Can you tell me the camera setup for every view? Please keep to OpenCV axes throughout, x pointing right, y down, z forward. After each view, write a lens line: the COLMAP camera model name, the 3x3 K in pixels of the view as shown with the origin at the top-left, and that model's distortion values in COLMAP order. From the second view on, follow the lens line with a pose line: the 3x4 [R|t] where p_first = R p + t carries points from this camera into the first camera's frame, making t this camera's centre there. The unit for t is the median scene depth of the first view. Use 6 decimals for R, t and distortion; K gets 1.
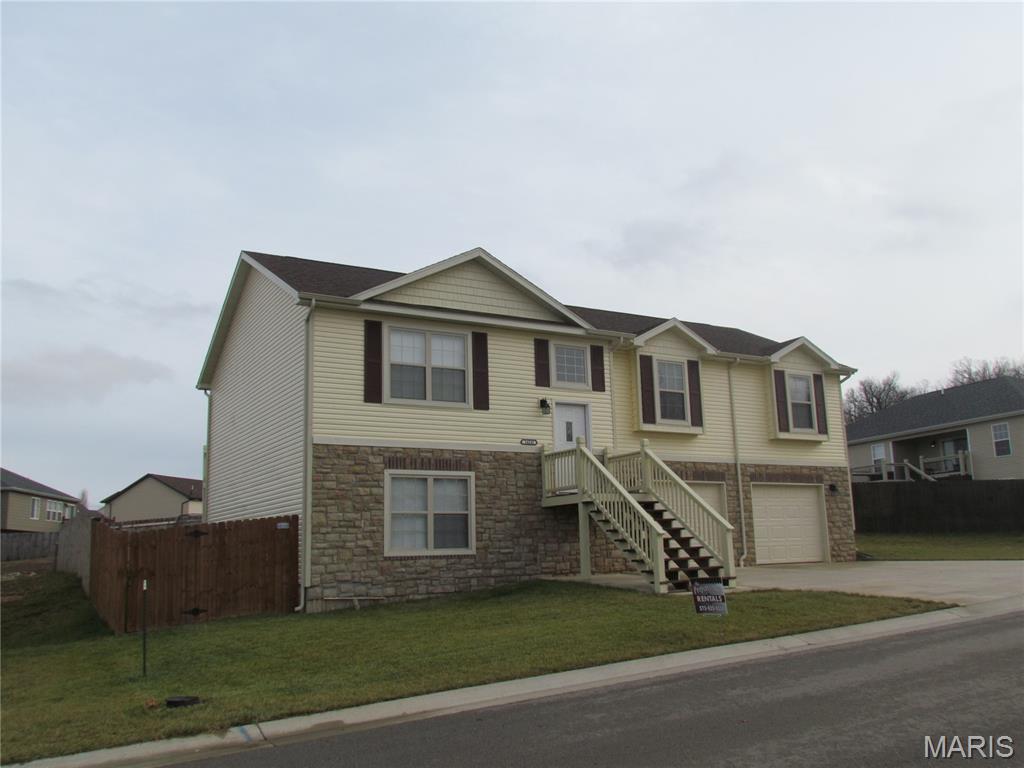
lens RADIAL K [[862.6, 0, 514.2], [0, 862.6, 382.8], [0, 0, 1]] dist [-0.005970, -0.013710]
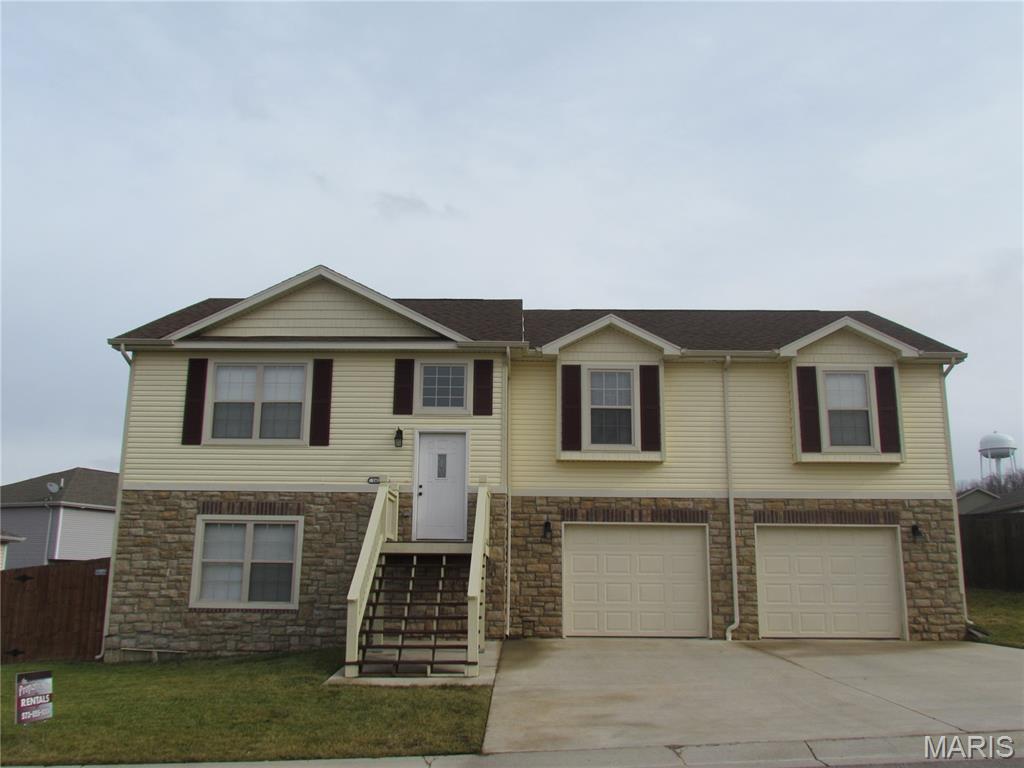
lens RADIAL K [[862.6, 0, 514.6], [0, 862.6, 387.1], [0, 0, 1]] dist [-0.005970, -0.013710]
pose [[0.863509, -0.075490, -0.498652, 0.574570], [0.065190, 0.997146, -0.038068, 0.017565], [0.500103, 0.000365, 0.865966, 0.322456]]
